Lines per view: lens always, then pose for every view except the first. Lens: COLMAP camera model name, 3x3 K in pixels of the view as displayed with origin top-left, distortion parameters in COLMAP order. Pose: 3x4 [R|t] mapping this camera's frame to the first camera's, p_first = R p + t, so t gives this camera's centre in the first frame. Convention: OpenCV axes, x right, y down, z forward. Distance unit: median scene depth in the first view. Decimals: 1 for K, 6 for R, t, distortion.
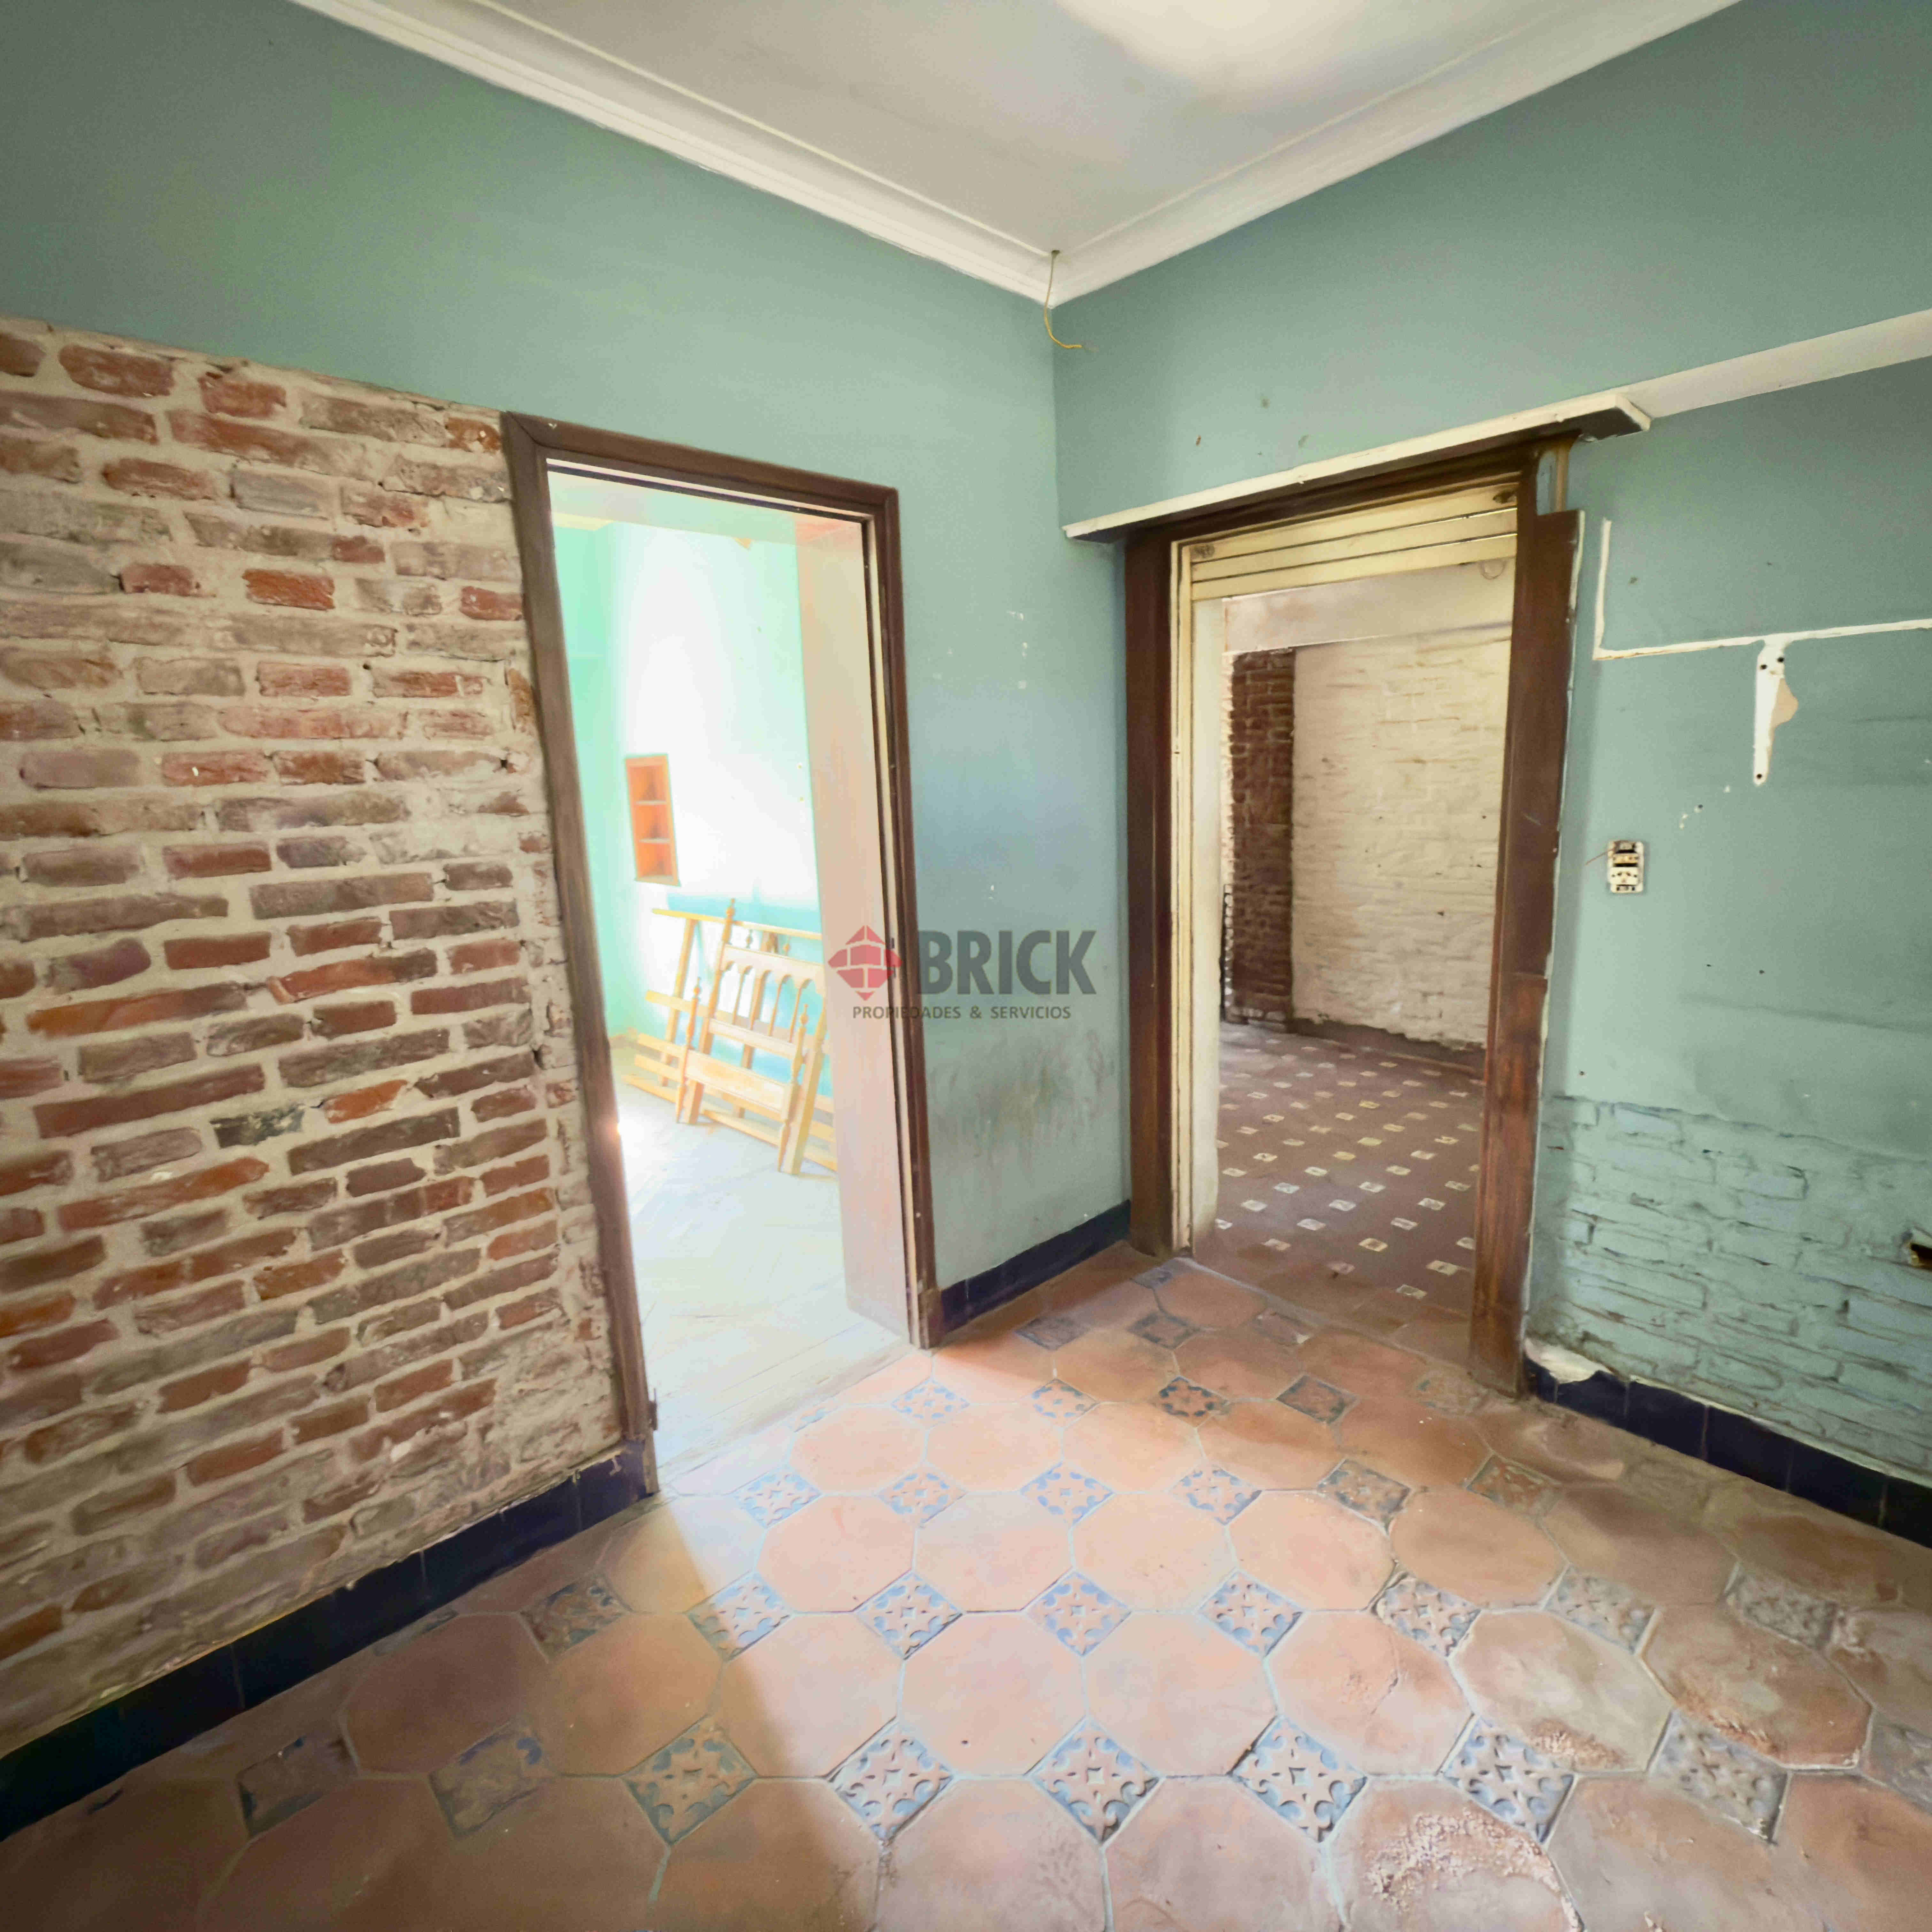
lens RADIAL K [[1025.9, 0, 968.9], [0, 1025.9, 962.9], [0, 0, 1]] dist [-0.001092, 0.000980]
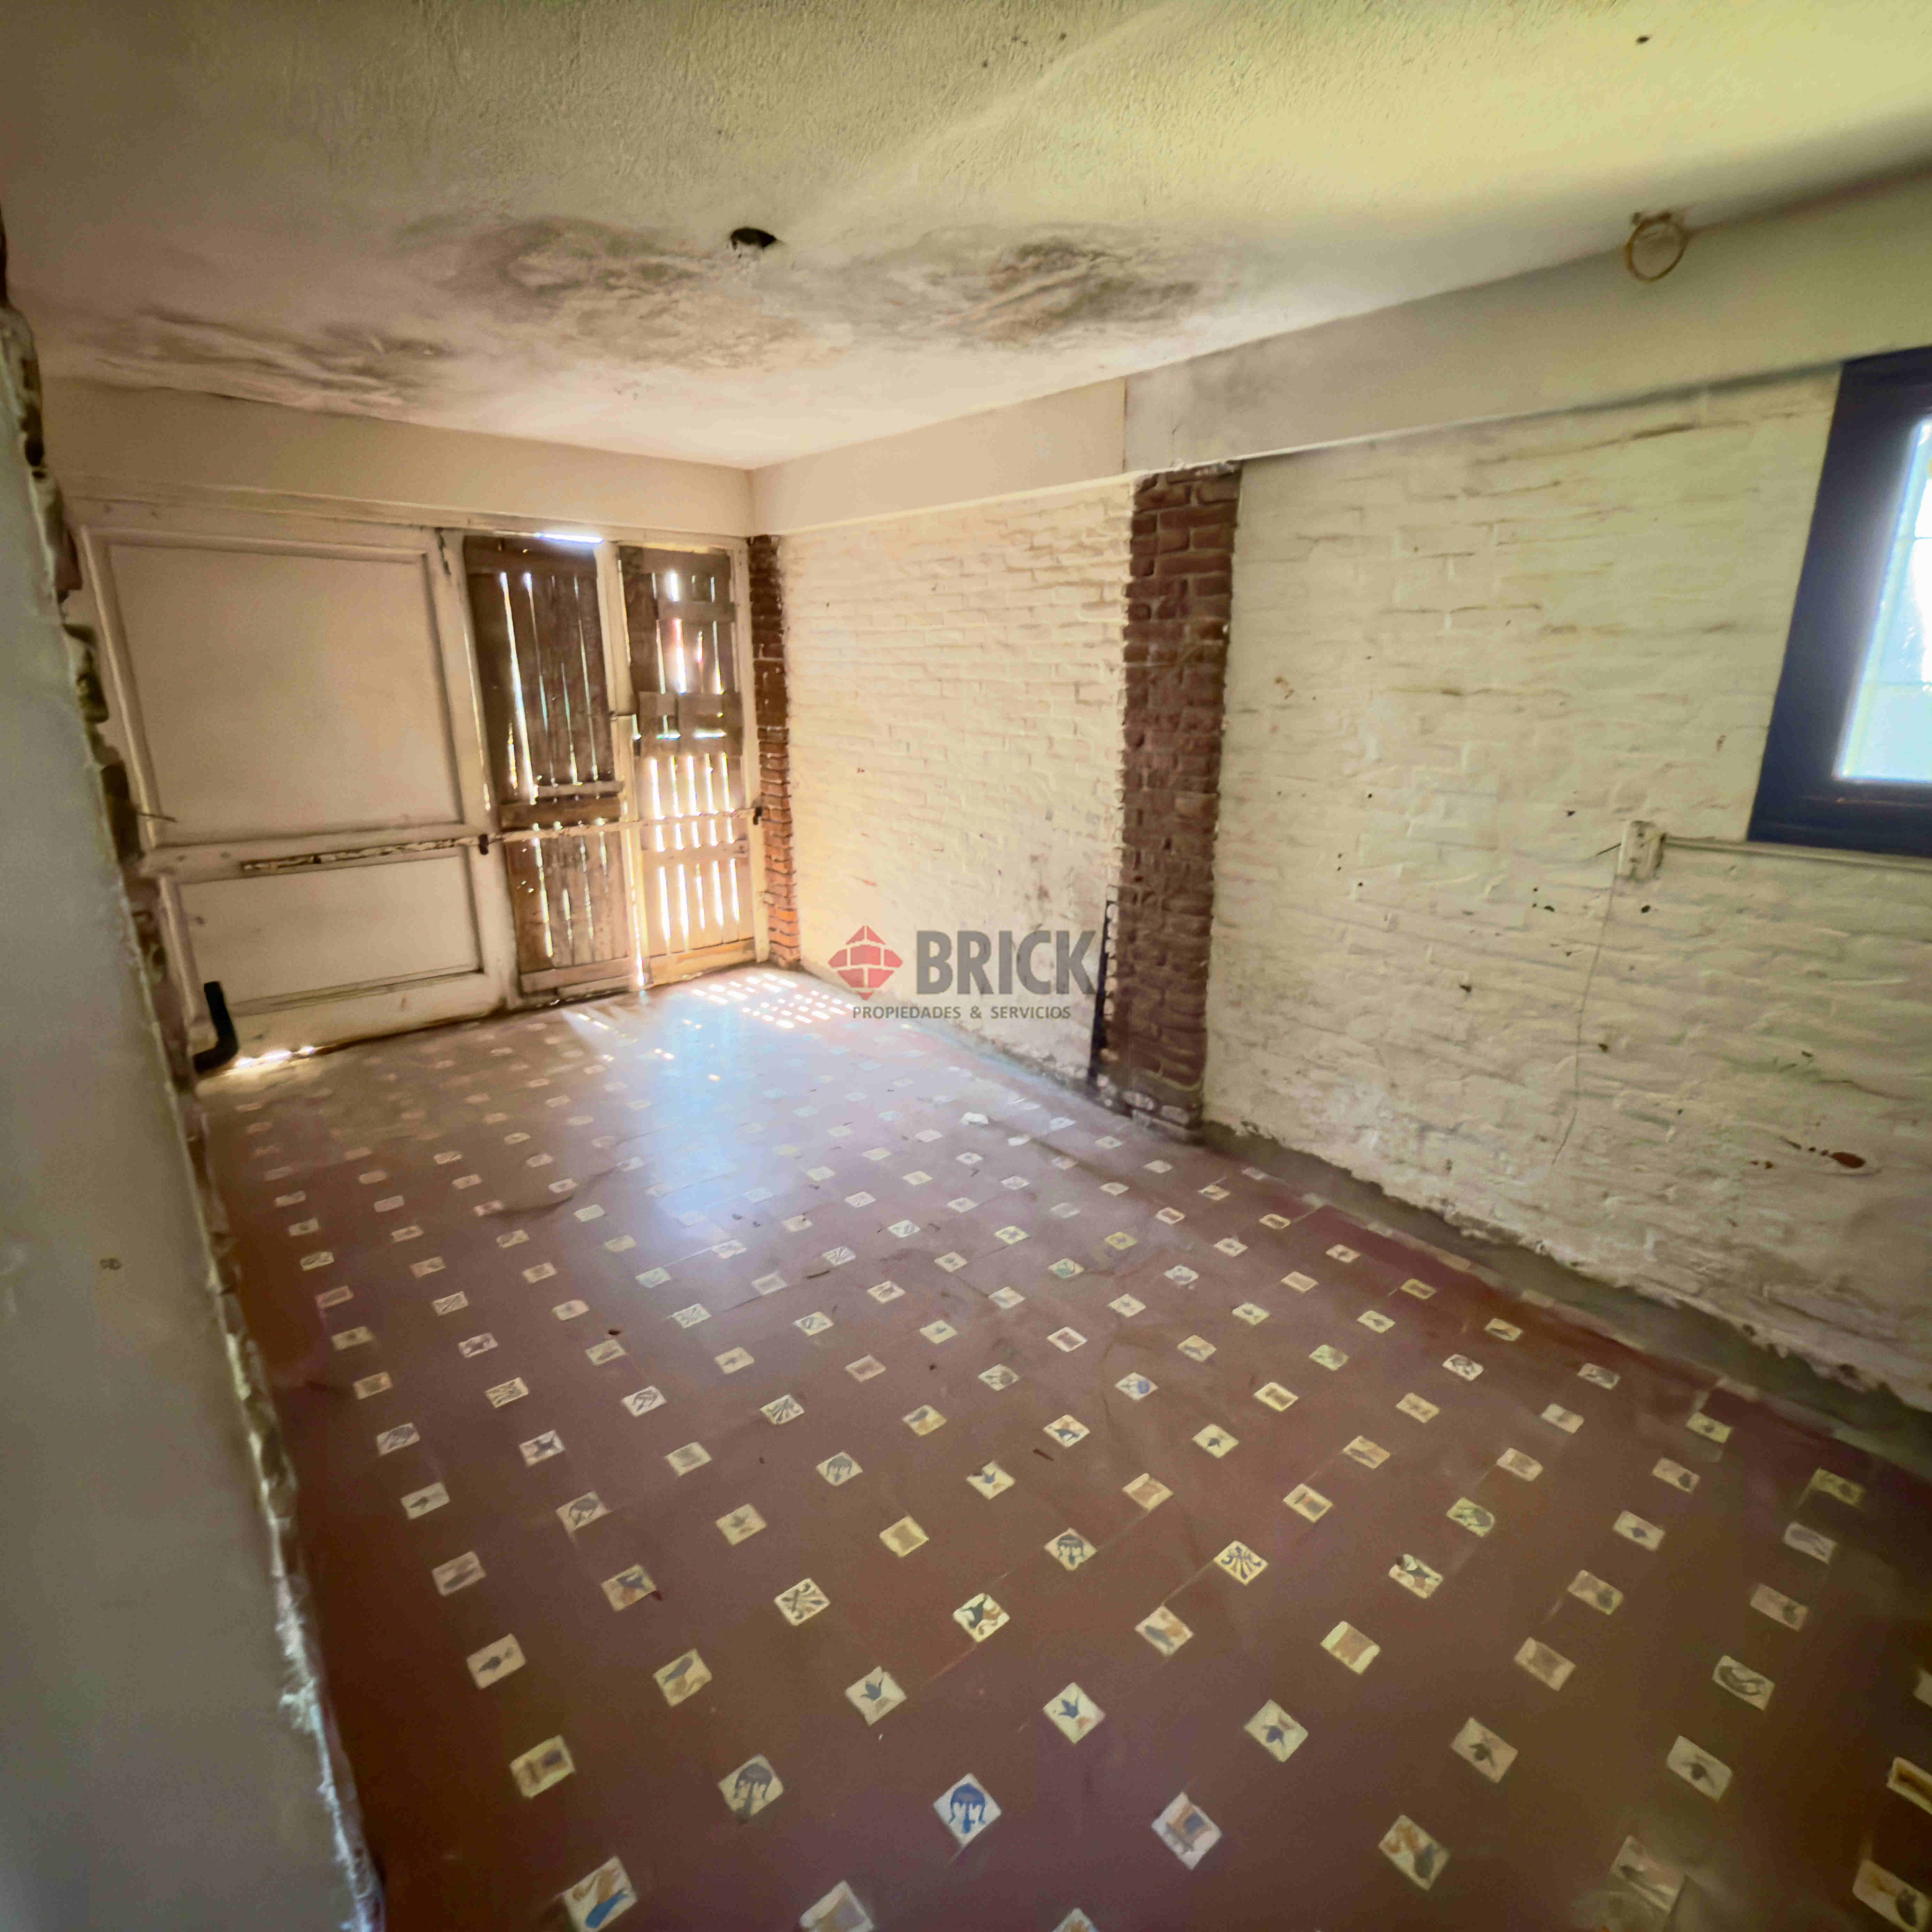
lens RADIAL K [[1025.9, 0, 968.9], [0, 1025.9, 962.9], [0, 0, 1]] dist [-0.001092, 0.000980]
pose [[0.997996, 0.055144, -0.031020, 0.200718], [-0.052089, 0.994403, 0.091923, -0.087202], [0.035916, -0.090123, 0.995283, 0.424906]]
